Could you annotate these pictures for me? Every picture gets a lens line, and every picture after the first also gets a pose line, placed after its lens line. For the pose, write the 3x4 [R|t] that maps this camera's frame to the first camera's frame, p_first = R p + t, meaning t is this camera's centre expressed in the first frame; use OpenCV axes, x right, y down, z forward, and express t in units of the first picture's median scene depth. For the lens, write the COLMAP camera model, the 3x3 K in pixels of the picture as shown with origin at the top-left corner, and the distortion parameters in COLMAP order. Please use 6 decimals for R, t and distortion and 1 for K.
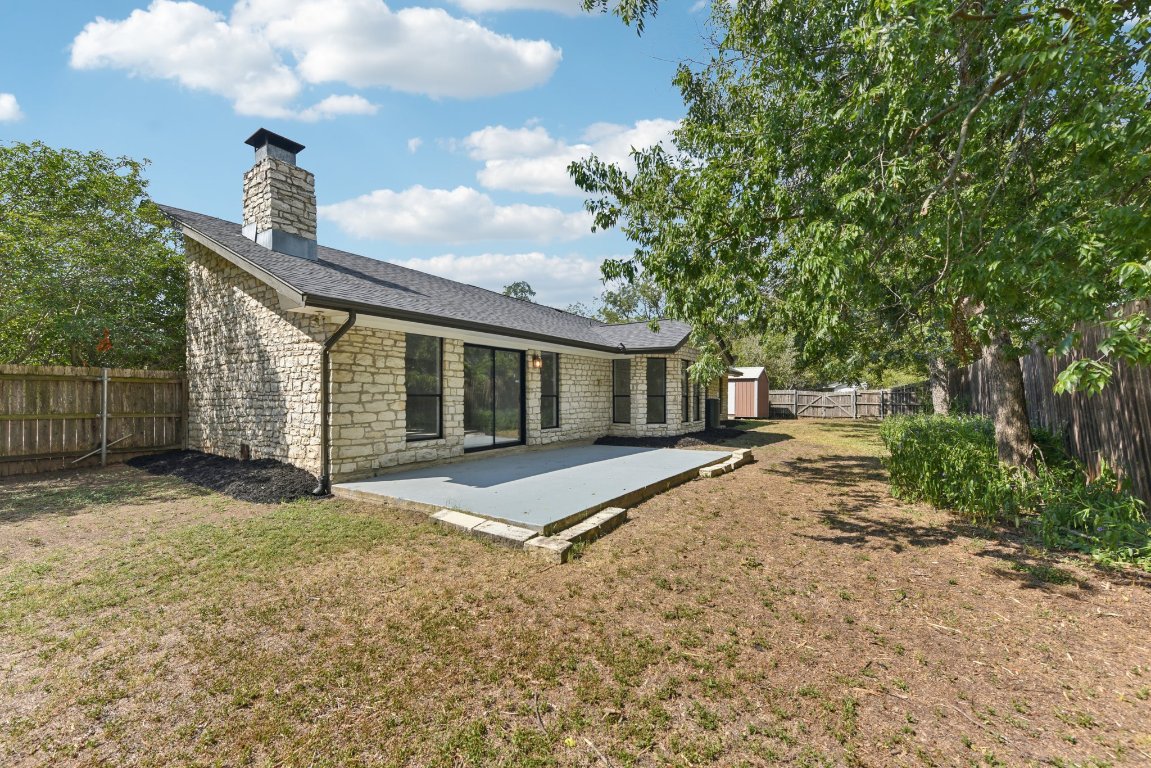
lens RADIAL K [[450.4, 0, 581.0], [0, 450.4, 383.8], [0, 0, 1]] dist [0.028764, -0.000425]
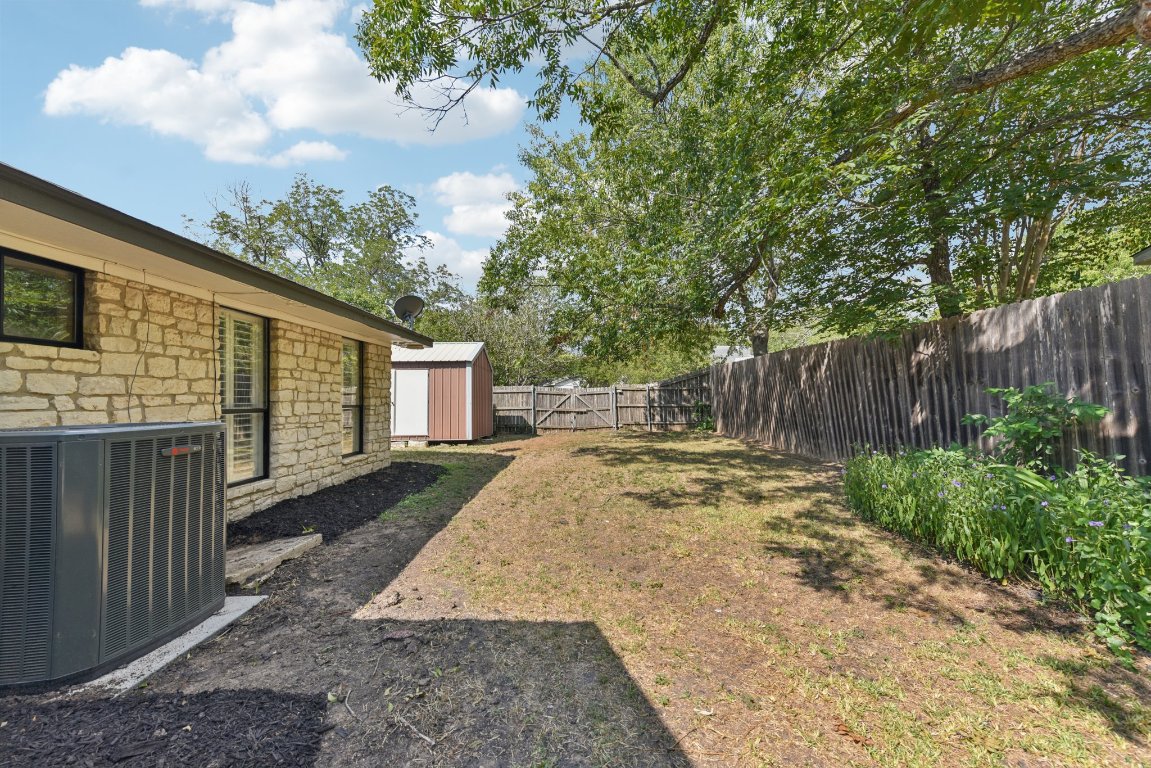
lens RADIAL K [[450.4, 0, 576.5], [0, 450.4, 383.5], [0, 0, 1]] dist [0.028764, -0.000425]
pose [[0.793698, 0.040443, 0.606967, 0.165377], [0.004217, 0.997398, -0.071972, 0.056519], [-0.608298, 0.059684, 0.791462, 0.514561]]
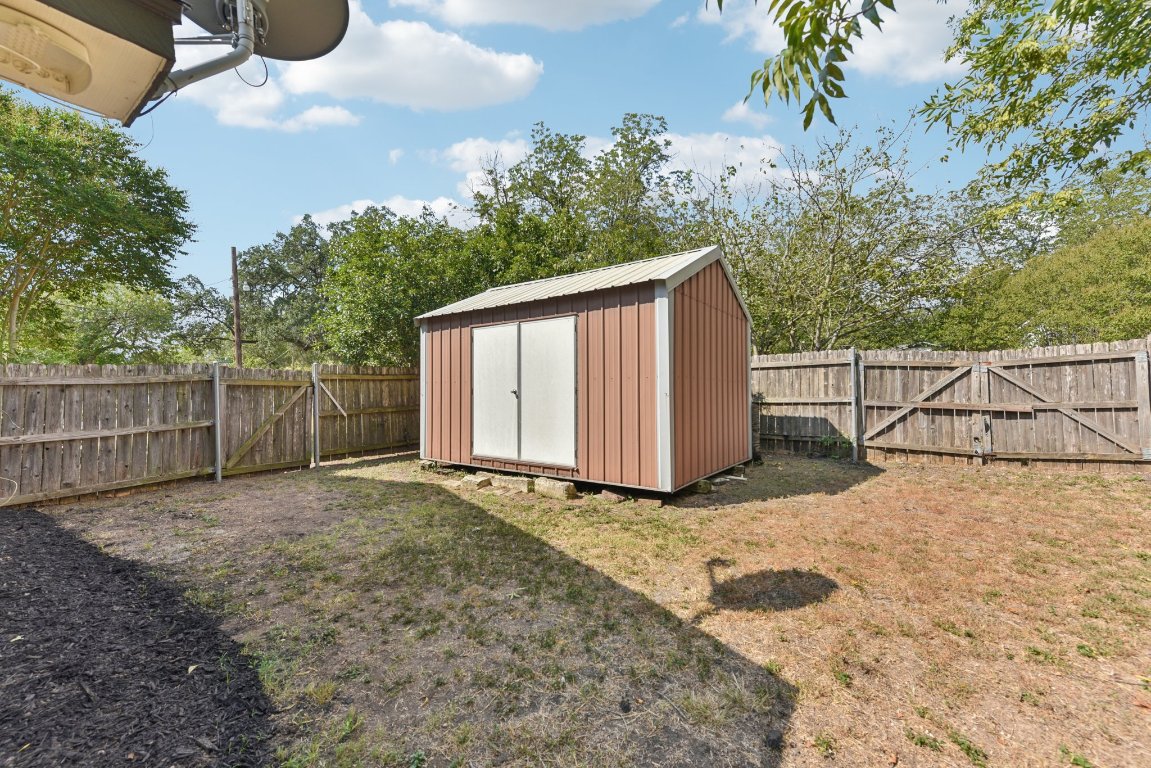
lens RADIAL K [[450.4, 0, 574.2], [0, 450.4, 386.8], [0, 0, 1]] dist [0.028764, -0.000425]
pose [[0.999660, 0.005592, 0.025479, 0.317386], [-0.005034, 0.999747, -0.021934, 0.044181], [-0.025595, 0.021798, 0.999435, 0.769902]]
